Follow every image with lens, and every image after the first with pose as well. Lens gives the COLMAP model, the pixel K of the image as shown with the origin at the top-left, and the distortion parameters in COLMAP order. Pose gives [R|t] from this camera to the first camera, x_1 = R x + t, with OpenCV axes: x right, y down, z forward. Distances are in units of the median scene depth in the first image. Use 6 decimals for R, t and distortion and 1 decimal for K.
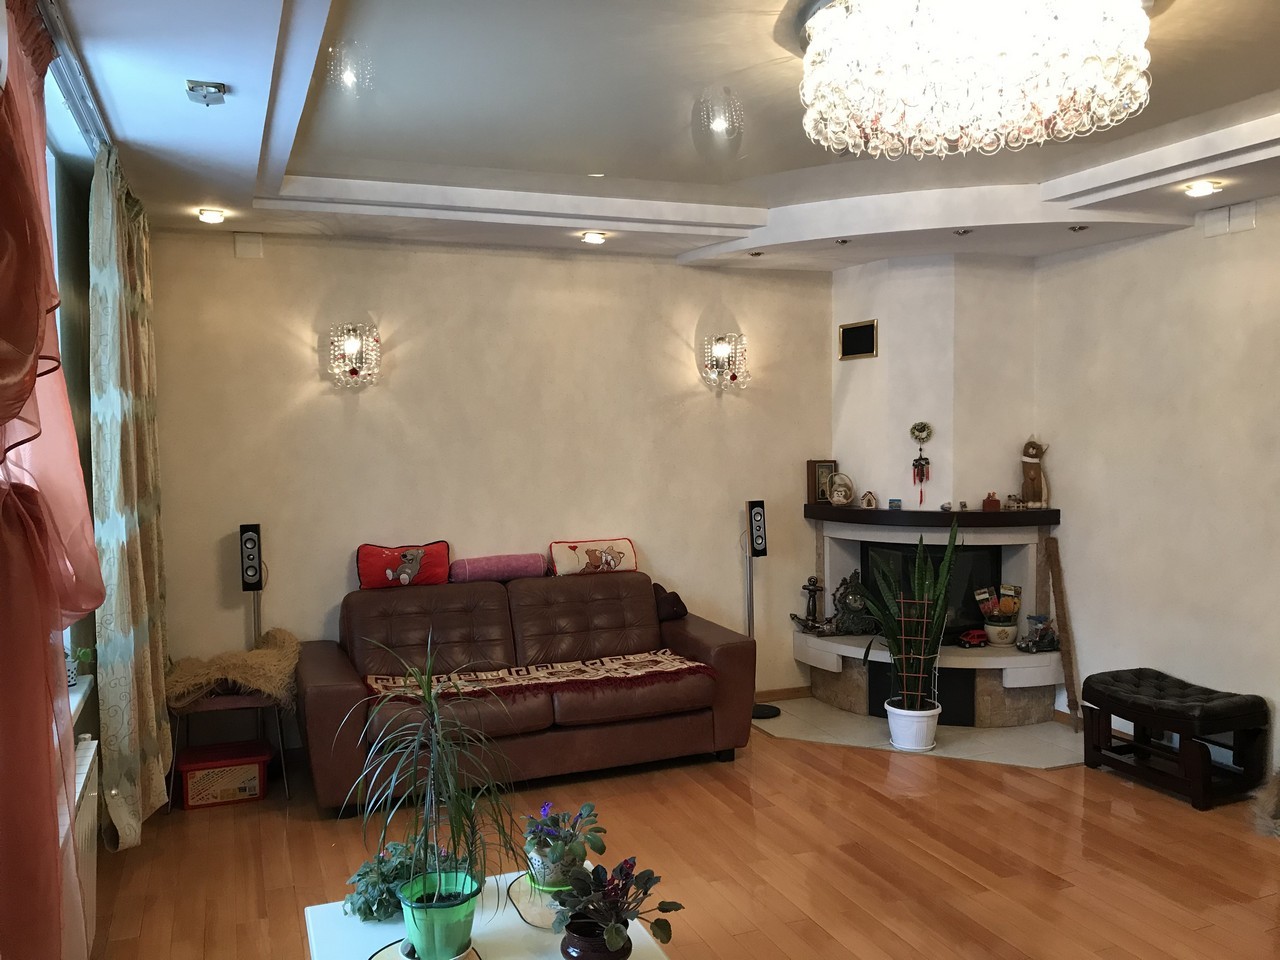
lens RADIAL K [[1056.7, 0, 626.3], [0, 1056.7, 471.5], [0, 0, 1]] dist [0.059464, -0.077343]
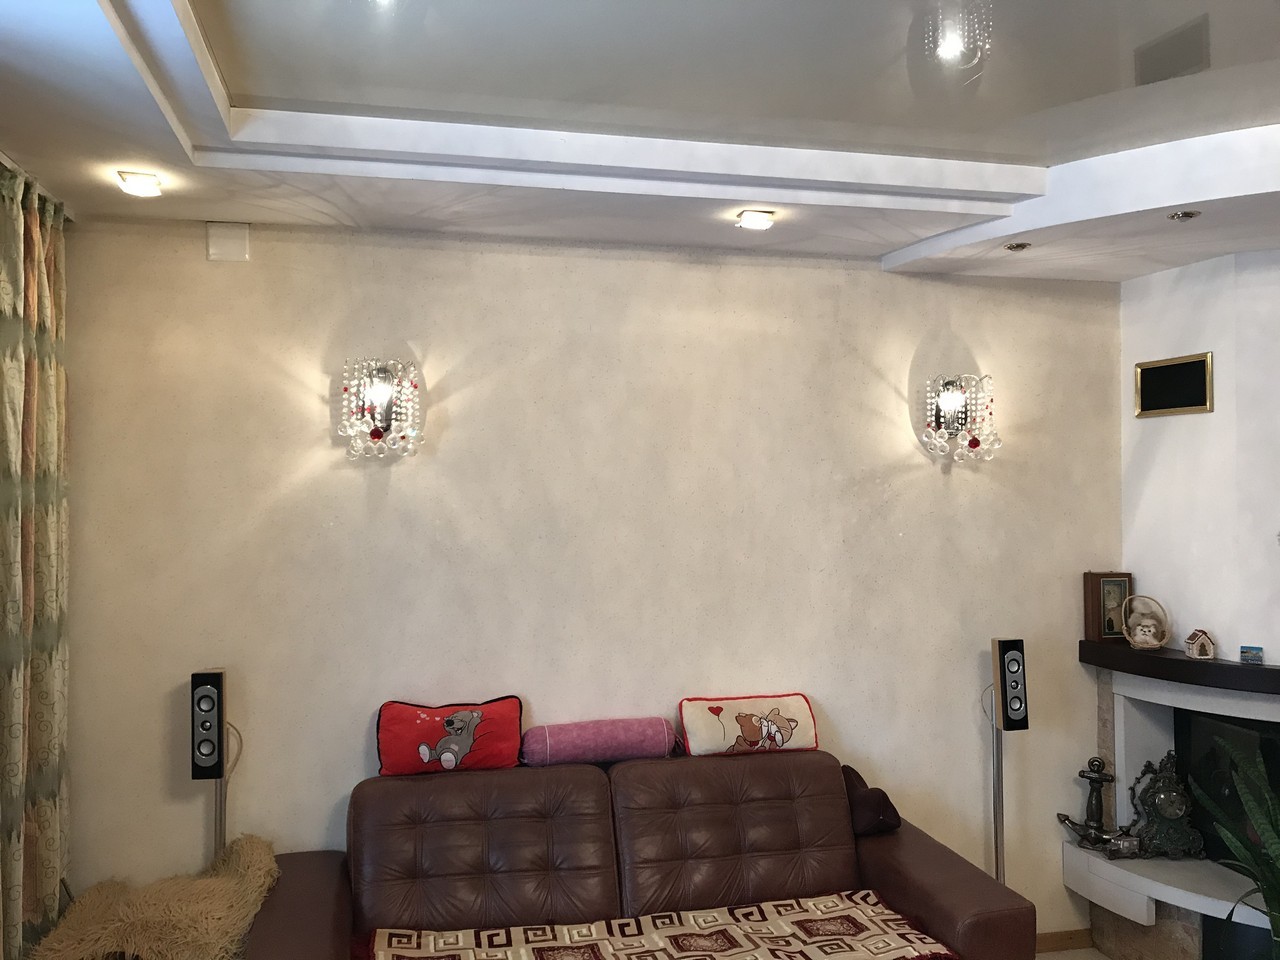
lens RADIAL K [[1056.7, 0, 626.3], [0, 1056.7, 471.5], [0, 0, 1]] dist [0.059464, -0.077343]
pose [[0.990728, 0.009133, -0.135552, -0.018786], [-0.016327, 0.998511, -0.052055, -0.037251], [0.134874, 0.053785, 0.989402, 0.358871]]
